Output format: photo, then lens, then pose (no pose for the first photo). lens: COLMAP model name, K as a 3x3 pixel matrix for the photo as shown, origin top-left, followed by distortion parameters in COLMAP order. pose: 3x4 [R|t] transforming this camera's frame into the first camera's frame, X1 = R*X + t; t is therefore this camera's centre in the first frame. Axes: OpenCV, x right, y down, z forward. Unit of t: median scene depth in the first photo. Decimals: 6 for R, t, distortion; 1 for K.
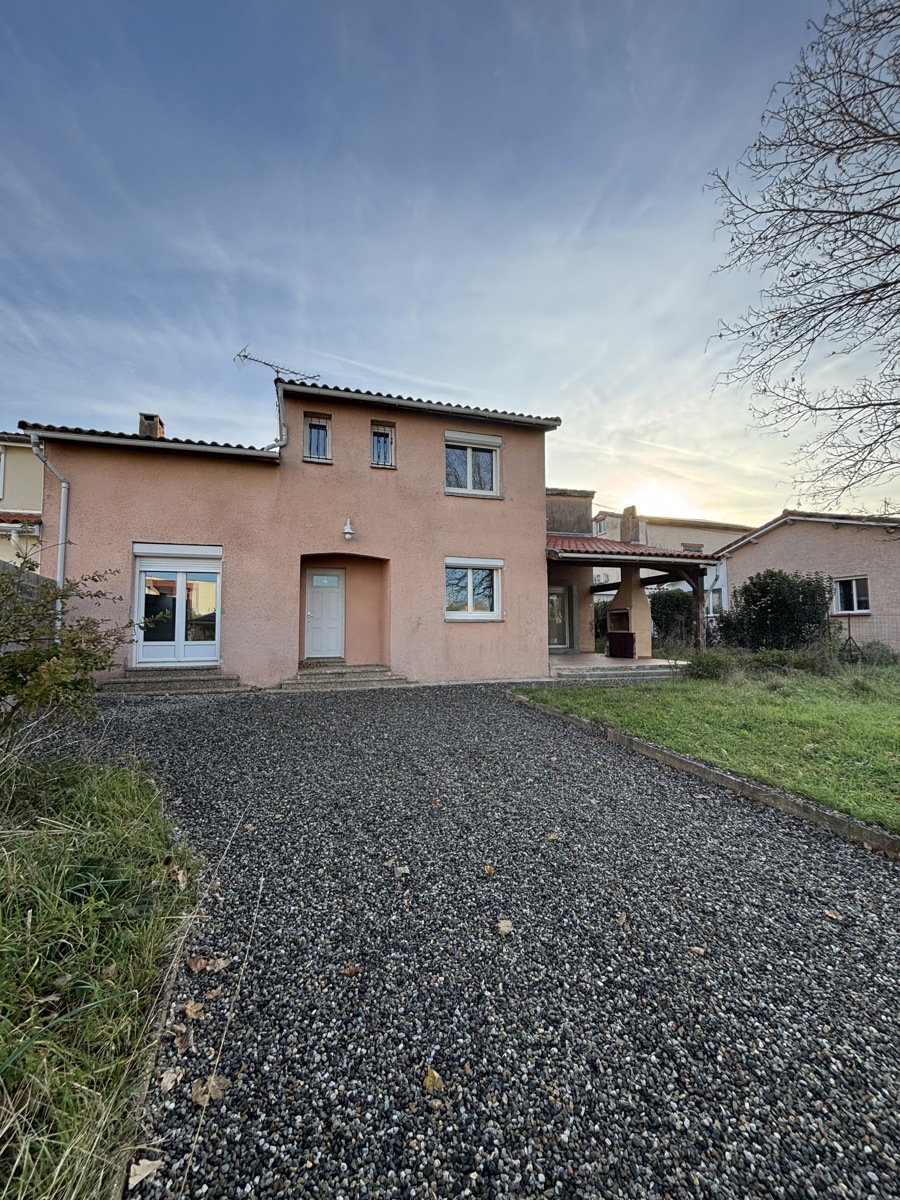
lens RADIAL K [[474.8, 0, 450.0], [0, 474.8, 600.0], [0, 0, 1]] dist [-0.018814, -0.000054]
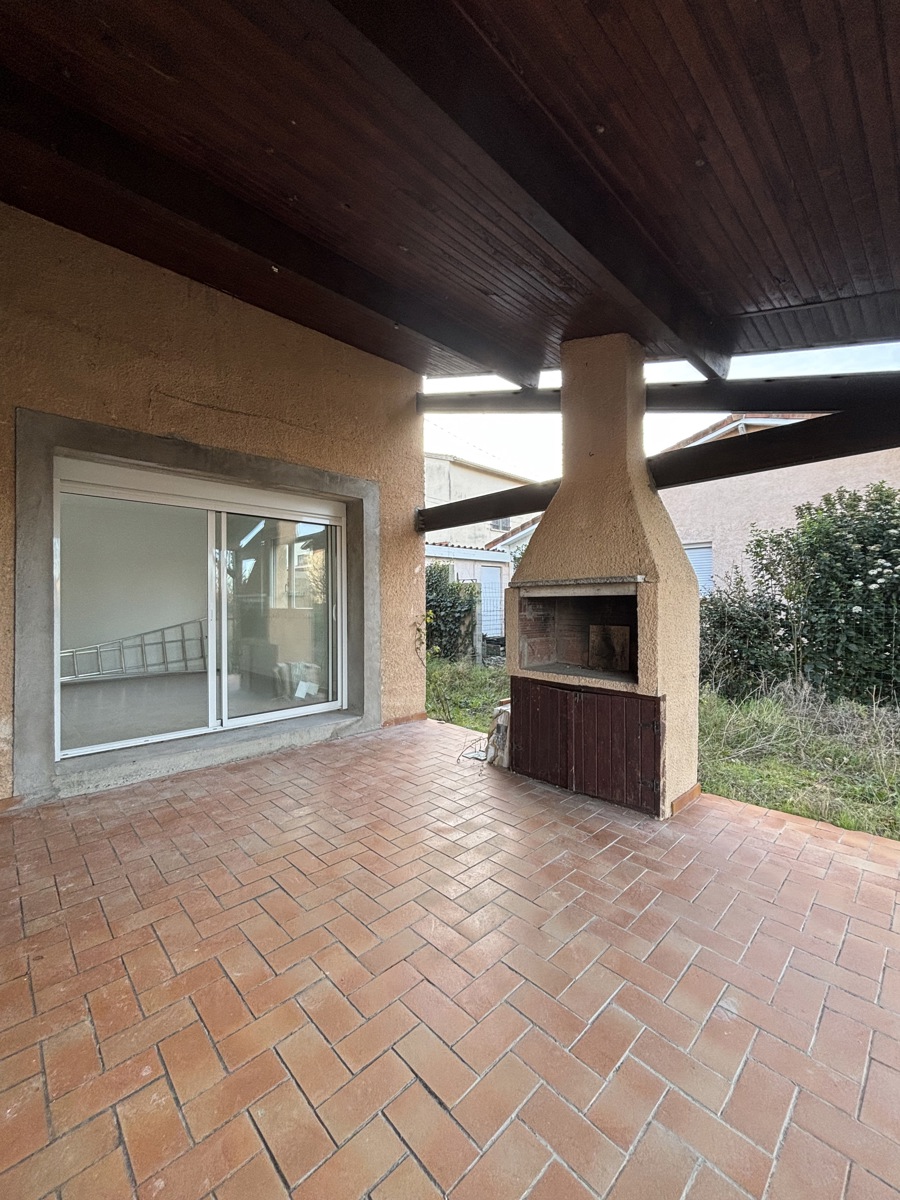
lens RADIAL K [[474.8, 0, 450.0], [0, 474.8, 600.0], [0, 0, 1]] dist [-0.018814, -0.000054]
pose [[0.889857, 0.001872, 0.456235, 0.173186], [-0.026799, 0.998479, 0.048174, 0.015767], [-0.455451, -0.055095, 0.888554, 0.713369]]
